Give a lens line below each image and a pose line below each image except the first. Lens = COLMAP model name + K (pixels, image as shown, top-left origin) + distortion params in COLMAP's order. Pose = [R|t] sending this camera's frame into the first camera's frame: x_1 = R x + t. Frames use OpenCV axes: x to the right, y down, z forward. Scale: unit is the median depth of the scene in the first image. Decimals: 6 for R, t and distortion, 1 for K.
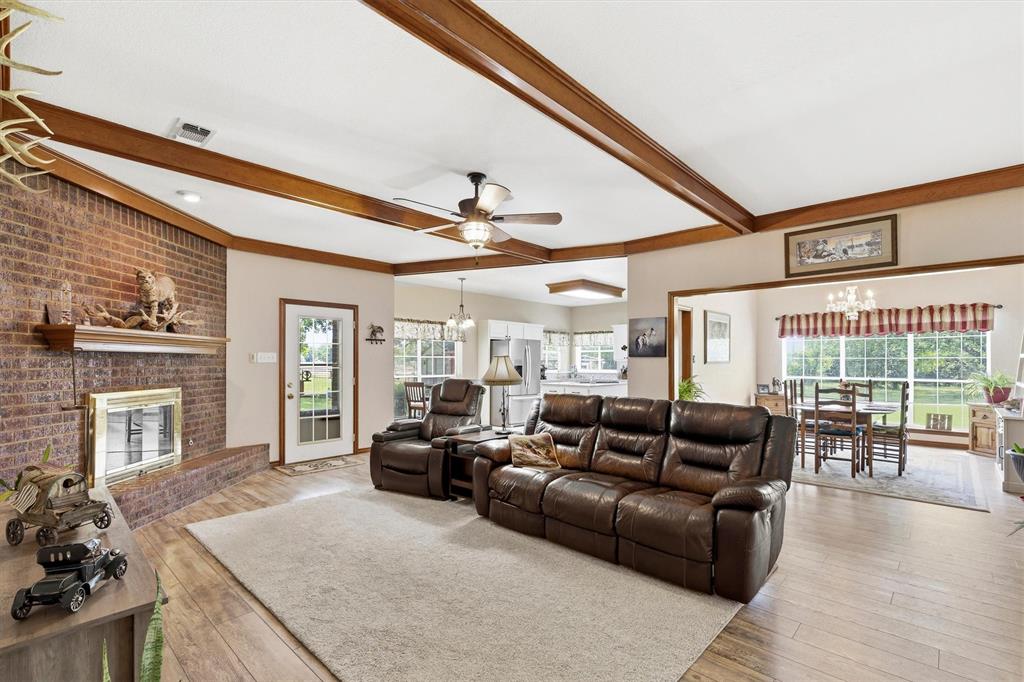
lens RADIAL K [[466.3, 0, 523.1], [0, 466.3, 359.5], [0, 0, 1]] dist [0.007822, -0.000277]
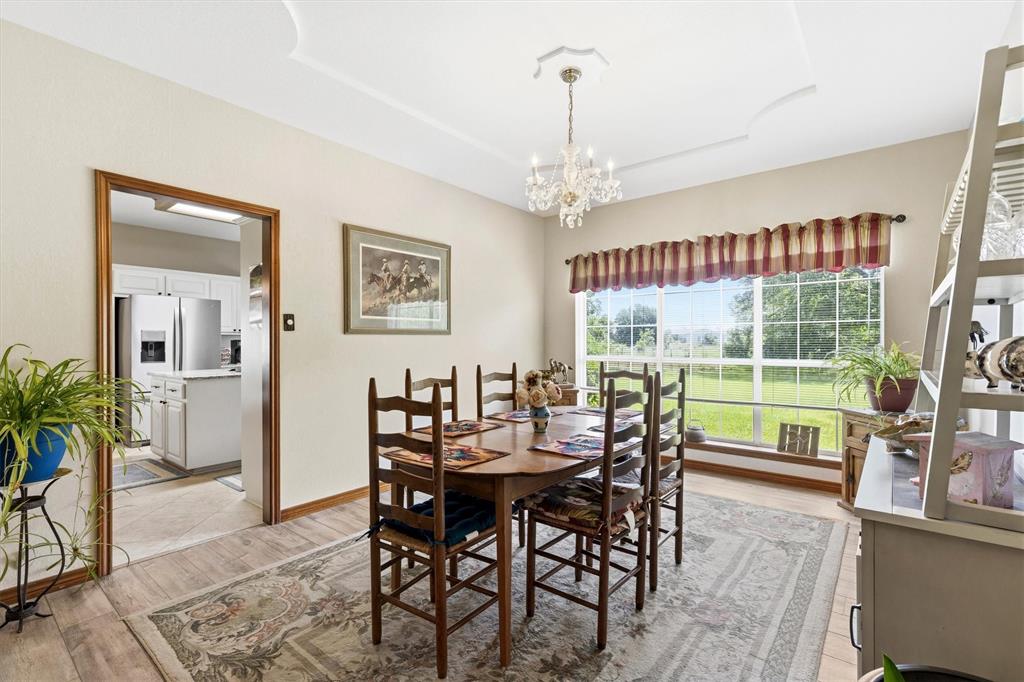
lens RADIAL K [[466.3, 0, 514.3], [0, 466.3, 345.8], [0, 0, 1]] dist [0.007822, -0.000277]
pose [[0.997776, -0.005881, 0.066402, 0.527714], [0.005008, 0.999899, 0.013309, 0.015899], [-0.066473, -0.012947, 0.997704, 0.487229]]
